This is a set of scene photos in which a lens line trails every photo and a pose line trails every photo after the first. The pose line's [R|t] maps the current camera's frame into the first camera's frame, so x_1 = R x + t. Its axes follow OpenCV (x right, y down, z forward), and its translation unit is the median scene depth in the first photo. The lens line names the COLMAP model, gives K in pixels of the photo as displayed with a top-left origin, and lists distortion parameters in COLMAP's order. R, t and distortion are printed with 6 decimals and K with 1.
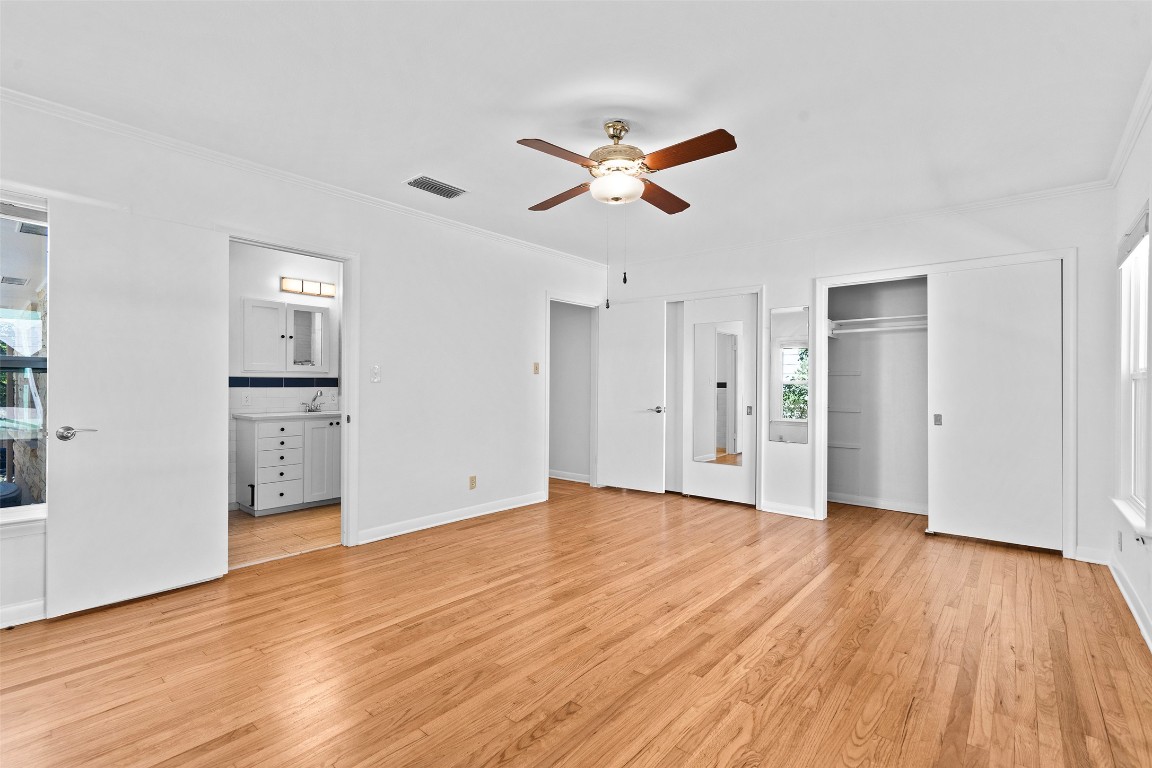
lens RADIAL K [[522.6, 0, 574.3], [0, 522.6, 384.8], [0, 0, 1]] dist [-0.002155, 0.000765]
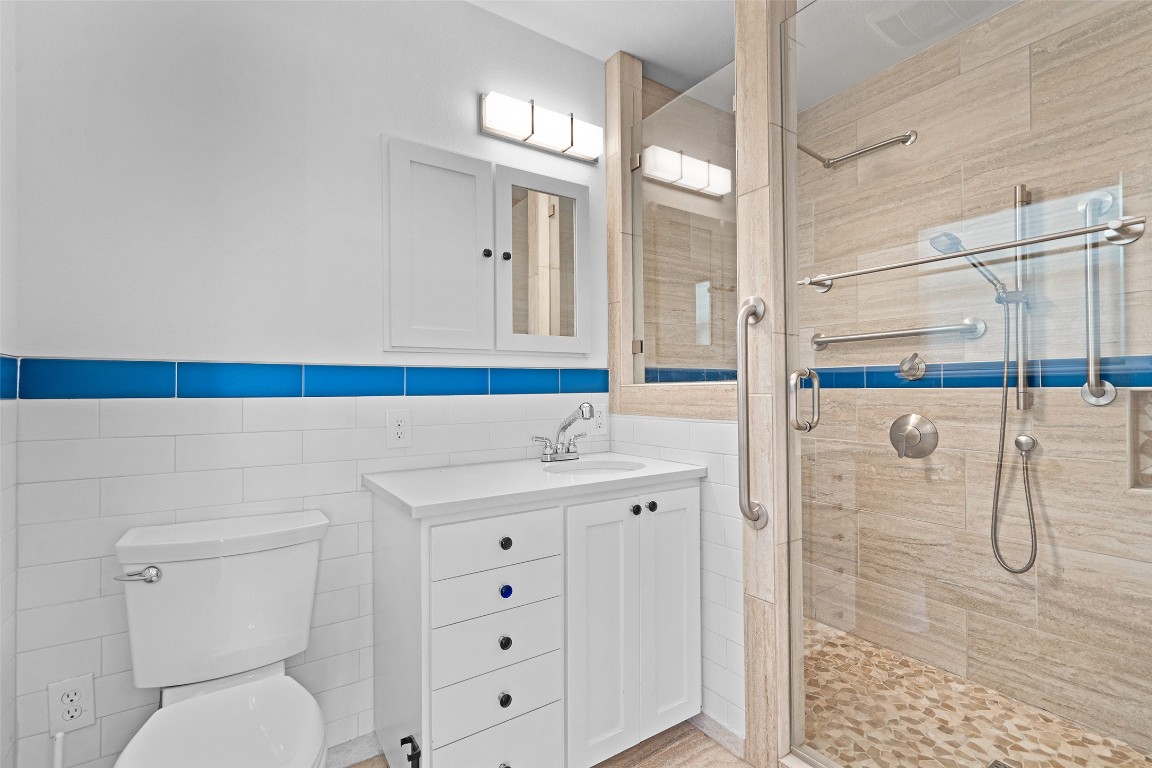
lens RADIAL K [[522.6, 0, 574.3], [0, 522.6, 384.8], [0, 0, 1]] dist [-0.002155, 0.000765]
pose [[0.964012, -0.015054, -0.265433, -0.426032], [0.013510, 0.999880, -0.007641, 0.001870], [0.265516, 0.003780, 0.964099, 0.702095]]
